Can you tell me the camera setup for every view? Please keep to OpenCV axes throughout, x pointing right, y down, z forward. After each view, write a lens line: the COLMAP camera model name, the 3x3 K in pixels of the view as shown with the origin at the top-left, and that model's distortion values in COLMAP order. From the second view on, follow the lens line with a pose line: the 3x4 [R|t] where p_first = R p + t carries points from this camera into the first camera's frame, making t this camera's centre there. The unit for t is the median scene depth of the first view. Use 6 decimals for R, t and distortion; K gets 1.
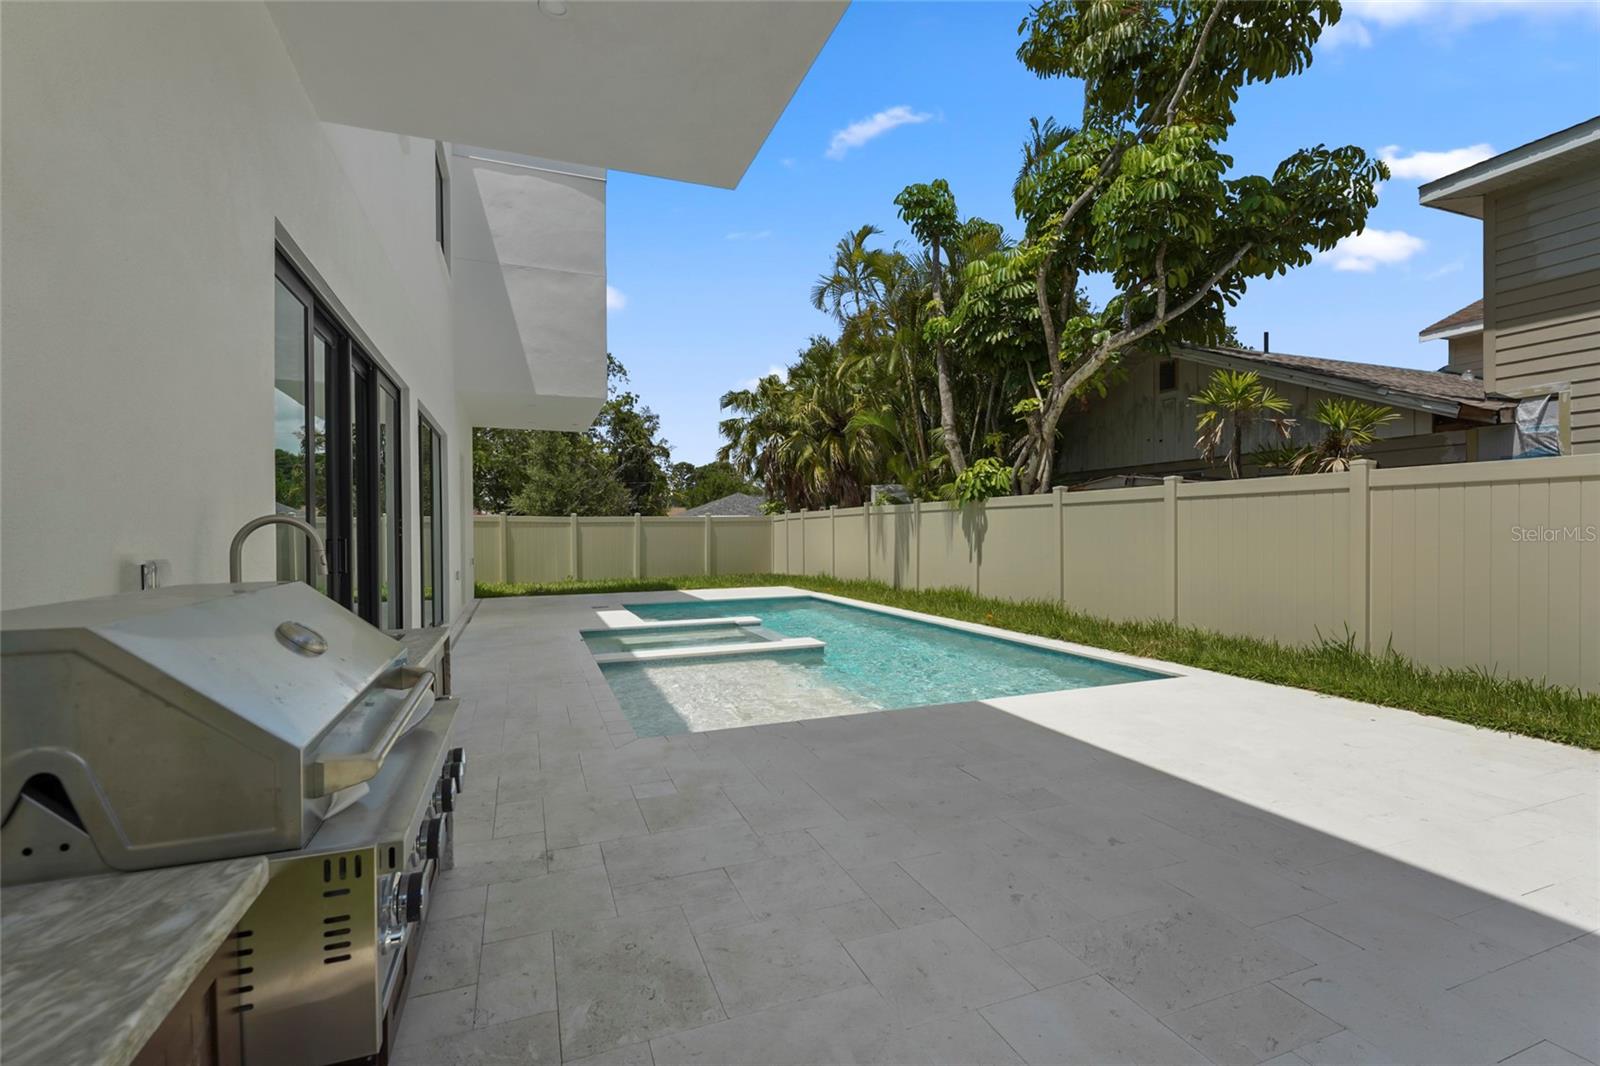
lens RADIAL K [[719.7, 0, 804.2], [0, 719.7, 535.1], [0, 0, 1]] dist [-0.002910, -0.000241]
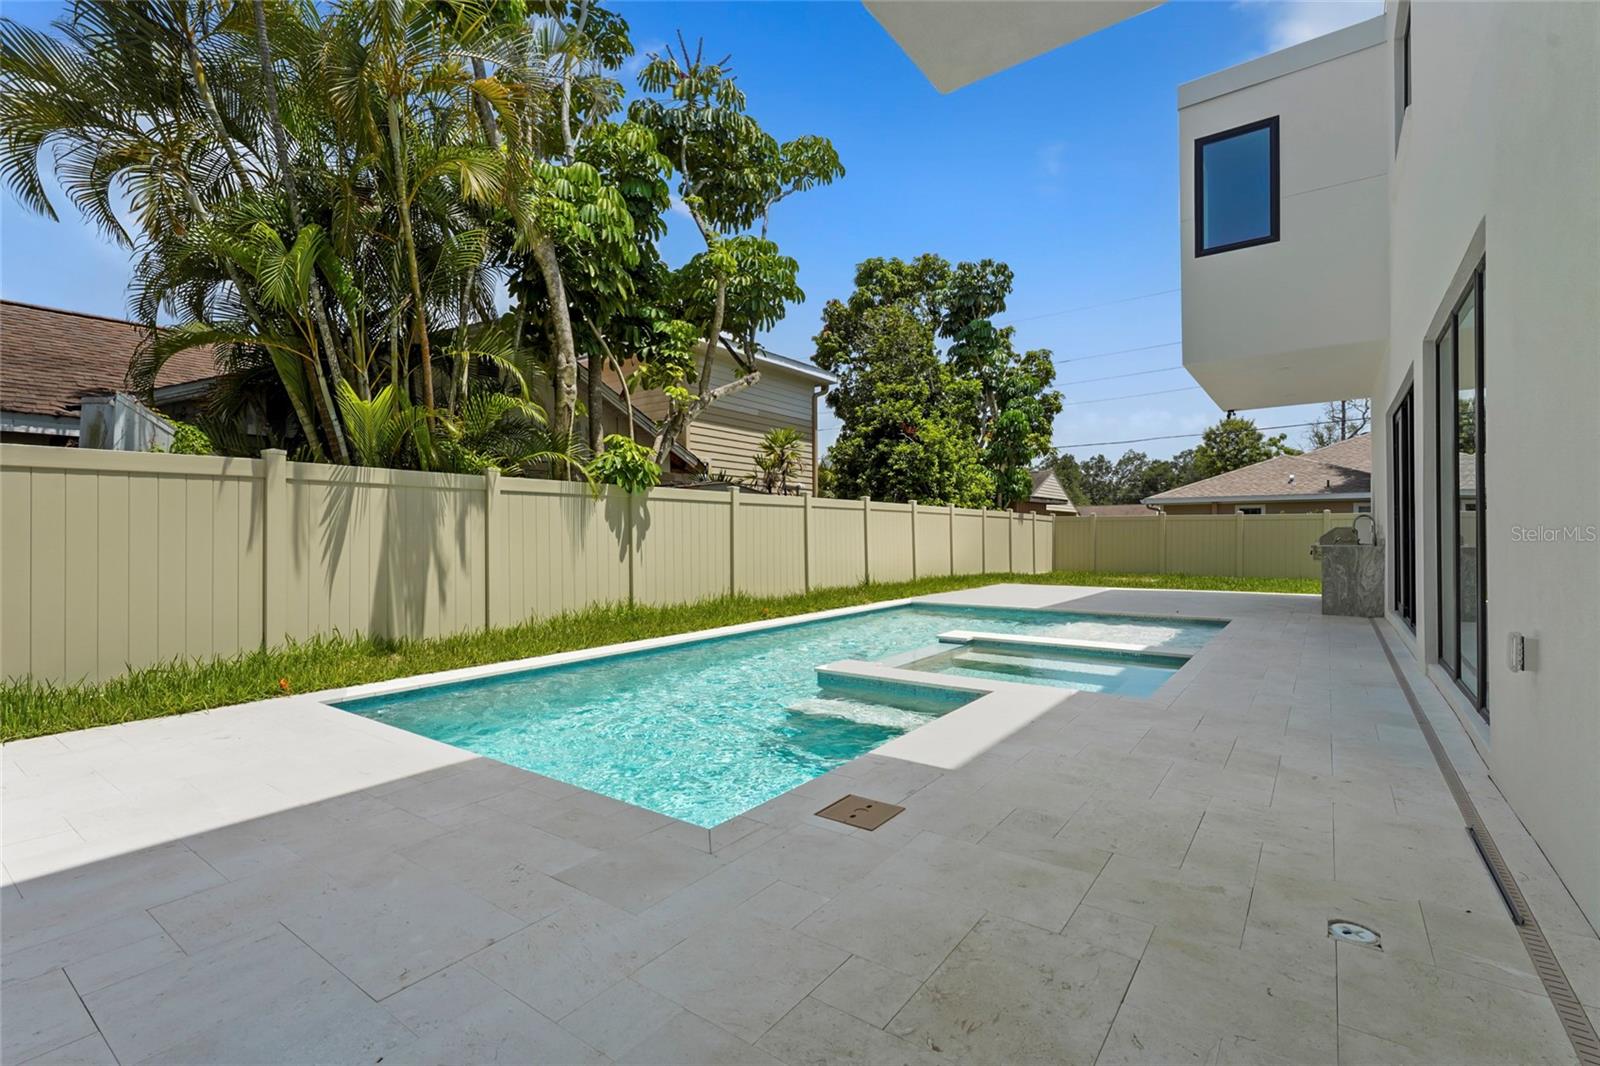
lens RADIAL K [[719.7, 0, 804.2], [0, 719.7, 535.1], [0, 0, 1]] dist [-0.002910, -0.000241]
pose [[-0.541027, 0.014309, 0.840884, -0.524940], [0.017969, 0.999824, -0.005453, 0.011812], [-0.840813, 0.012160, -0.541189, 1.272387]]
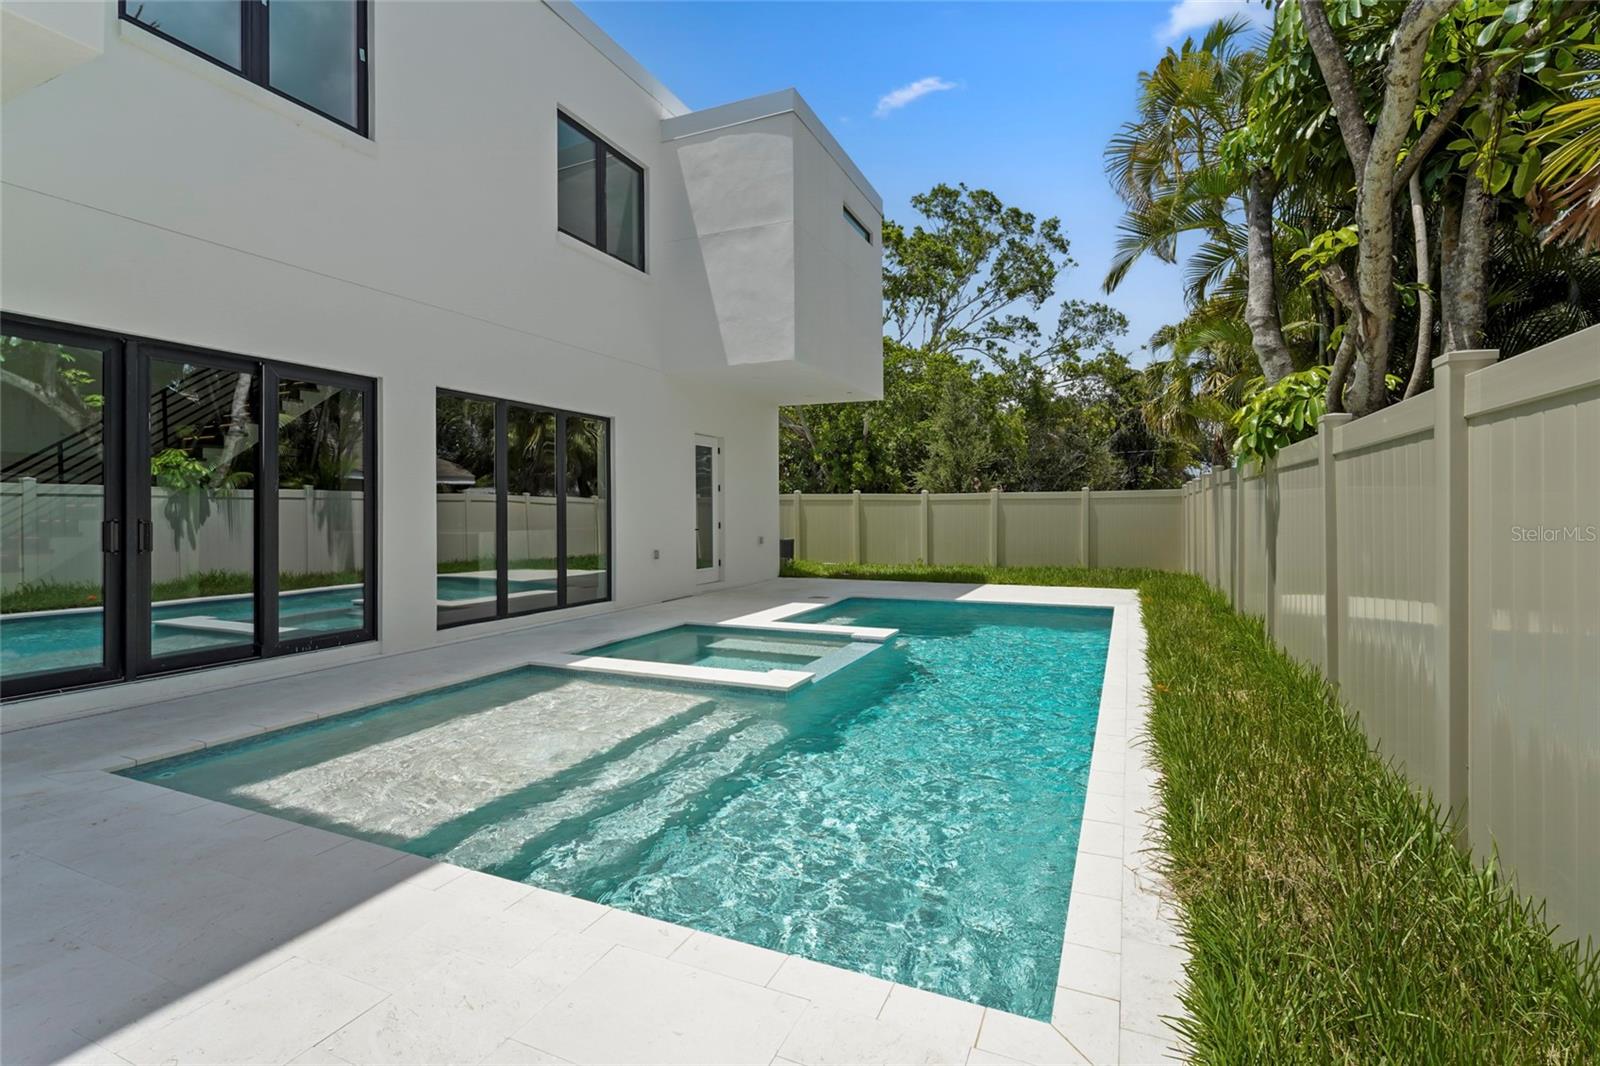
lens RADIAL K [[731.3, 0, 801.6], [0, 731.3, 506.7], [0, 0, 1]] dist [-0.000833, -0.000384]
pose [[0.701326, 0.001349, -0.712839, 0.376094], [-0.005756, 0.999976, -0.003771, -0.007985], [0.712817, 0.006747, 0.701317, 0.396939]]
